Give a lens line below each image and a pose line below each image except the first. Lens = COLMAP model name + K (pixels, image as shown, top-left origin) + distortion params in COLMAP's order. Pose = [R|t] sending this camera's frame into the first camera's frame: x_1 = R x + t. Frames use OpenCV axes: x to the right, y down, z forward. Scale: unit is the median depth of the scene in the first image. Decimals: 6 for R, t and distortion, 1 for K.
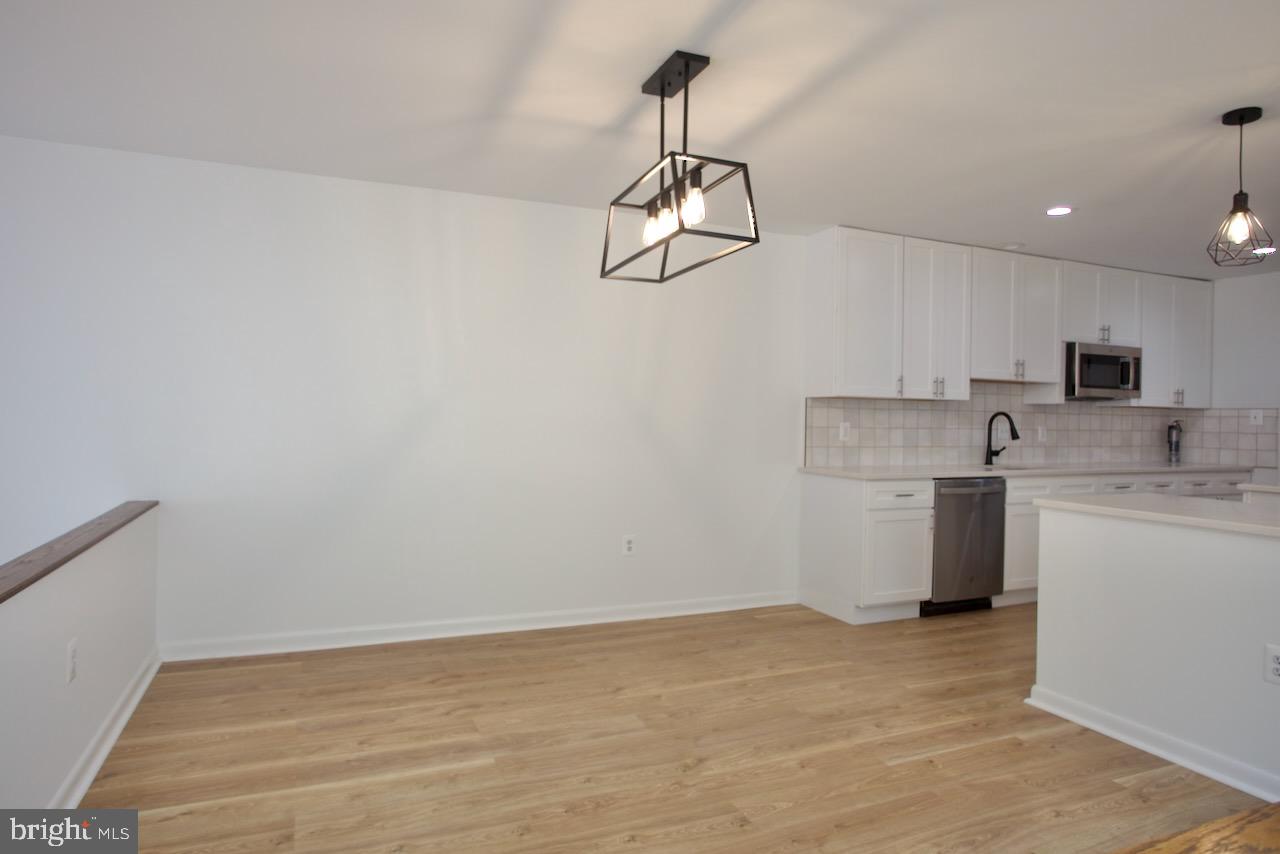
lens RADIAL K [[766.9, 0, 640.0], [0, 766.9, 427.0], [0, 0, 1]] dist [-0.057060, 0.047919]
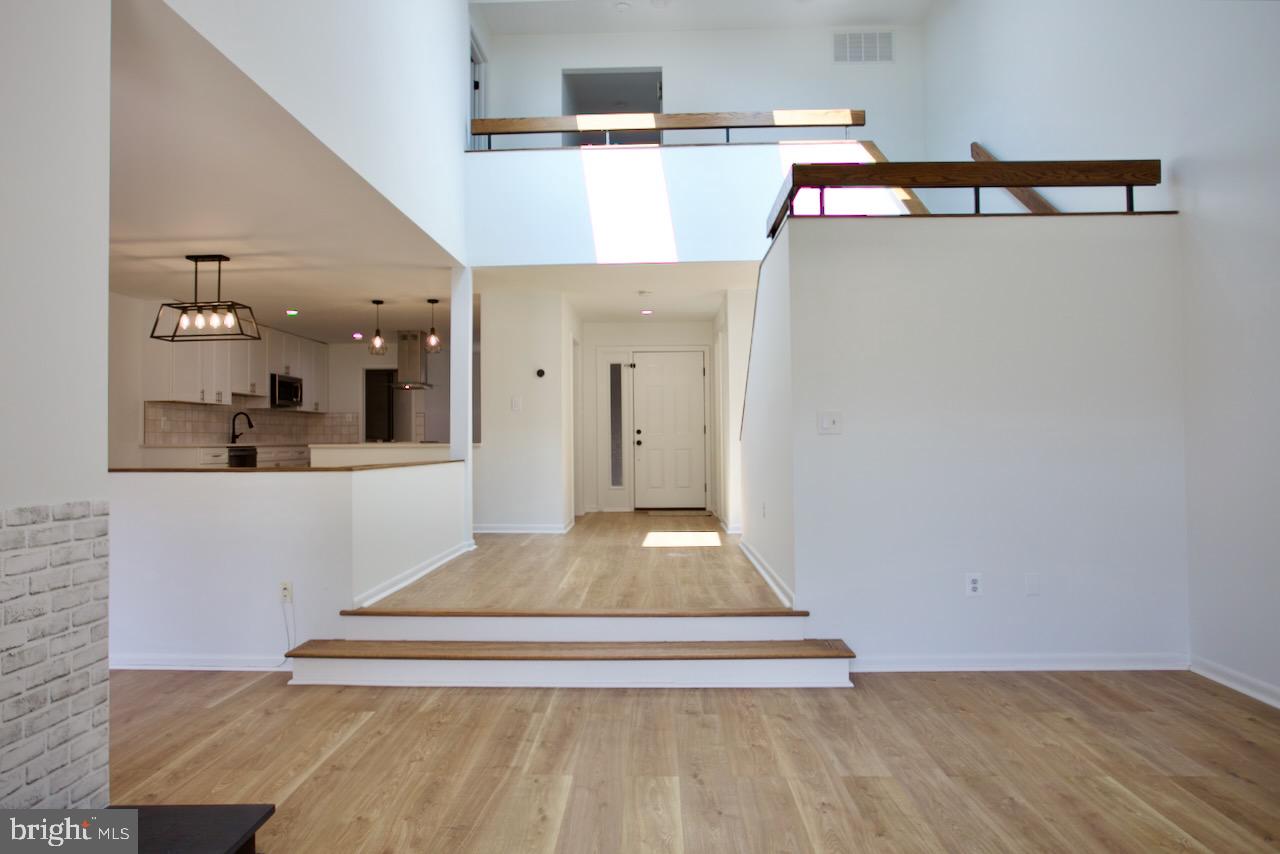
lens RADIAL K [[783.8, 0, 631.5], [0, 783.8, 426.7], [0, 0, 1]] dist [-0.064258, 0.054129]
pose [[0.433664, -0.004089, 0.901065, -0.753803], [0.026012, 0.999630, -0.007982, 0.051797], [-0.900699, 0.026900, 0.433610, -0.586195]]
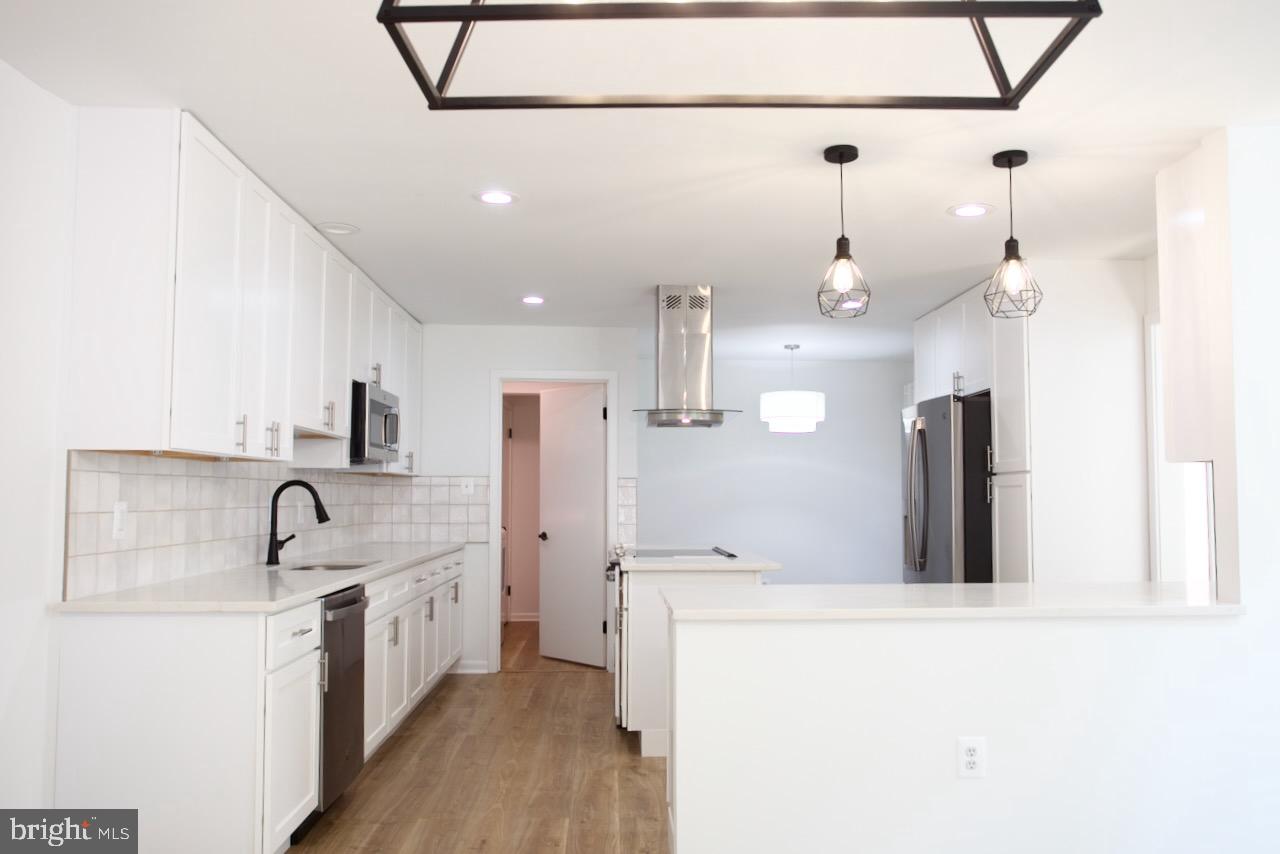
lens RADIAL K [[983.0, 0, 655.2], [0, 983.0, 446.9], [0, 0, 1]] dist [-0.005055, -0.000463]
pose [[0.358713, 0.031655, 0.932911, -0.197417], [0.016773, 0.999045, -0.040348, -0.009560], [-0.933297, 0.030121, 0.357839, 0.432904]]
